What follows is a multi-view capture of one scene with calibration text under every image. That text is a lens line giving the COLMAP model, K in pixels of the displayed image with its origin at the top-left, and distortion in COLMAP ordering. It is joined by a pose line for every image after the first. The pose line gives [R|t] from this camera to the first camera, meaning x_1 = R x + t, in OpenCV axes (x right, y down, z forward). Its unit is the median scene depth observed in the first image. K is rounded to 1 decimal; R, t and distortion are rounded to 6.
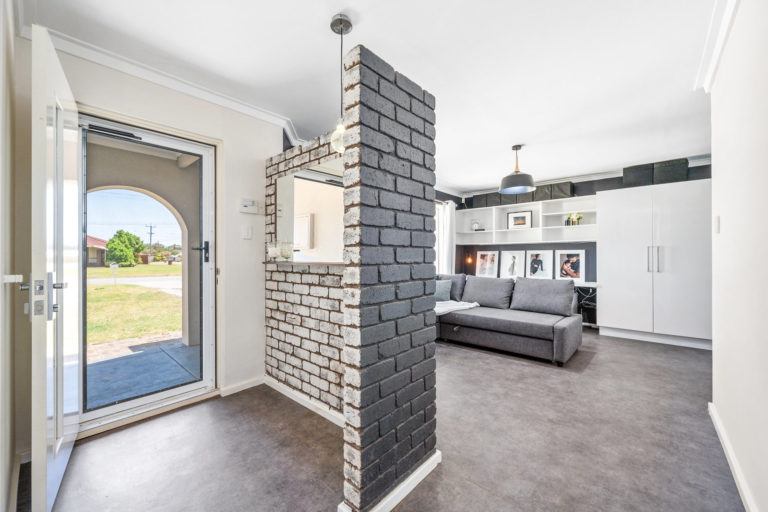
lens RADIAL K [[313.3, 0, 377.9], [0, 313.3, 259.5], [0, 0, 1]] dist [-0.003559, -0.000846]
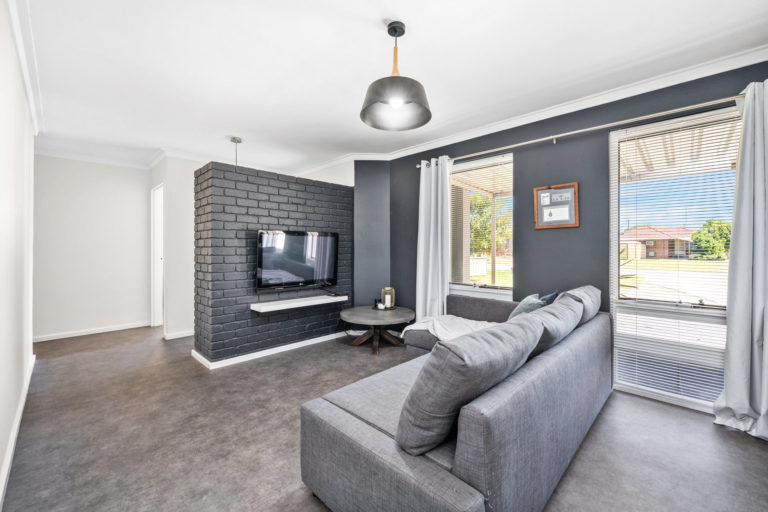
lens RADIAL K [[313.3, 0, 382.2], [0, 313.3, 250.8], [0, 0, 1]] dist [-0.003559, -0.000846]
pose [[-0.047863, 0.006479, -0.998833, 0.734727], [-0.007245, 0.999950, 0.006833, -0.013545], [0.998828, 0.007563, -0.047814, 0.791052]]
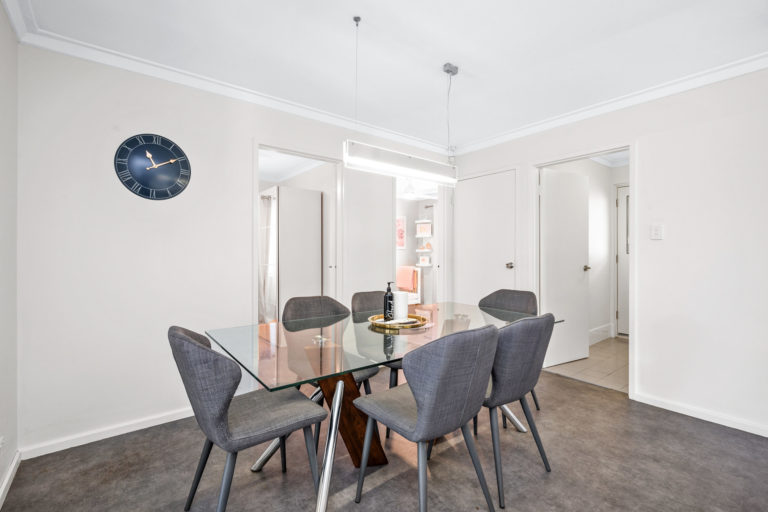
lens RADIAL K [[345.8, 0, 384.2], [0, 345.8, 255.8], [0, 0, 1]] dist [-0.002742, -0.000359]
pose [[-0.986683, -0.000758, 0.162655, 0.535255], [0.000338, 0.999977, 0.006709, -0.014025], [-0.162656, 0.006675, -0.986660, 0.967320]]
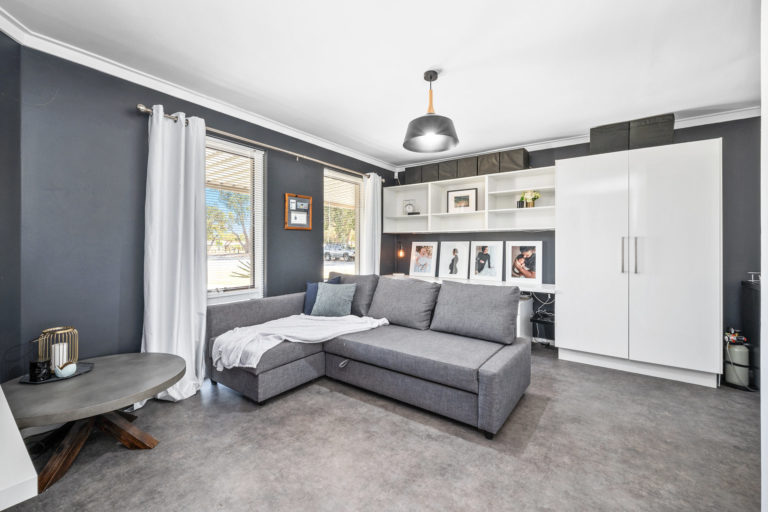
lens RADIAL K [[324.9, 0, 387.8], [0, 324.9, 249.5], [0, 0, 1]] dist [-0.002794, 0.000149]
pose [[0.994280, 0.004752, 0.106702, 0.230447], [-0.004858, 0.999988, 0.000739, -0.009877], [-0.106697, -0.001253, 0.994291, 0.290604]]
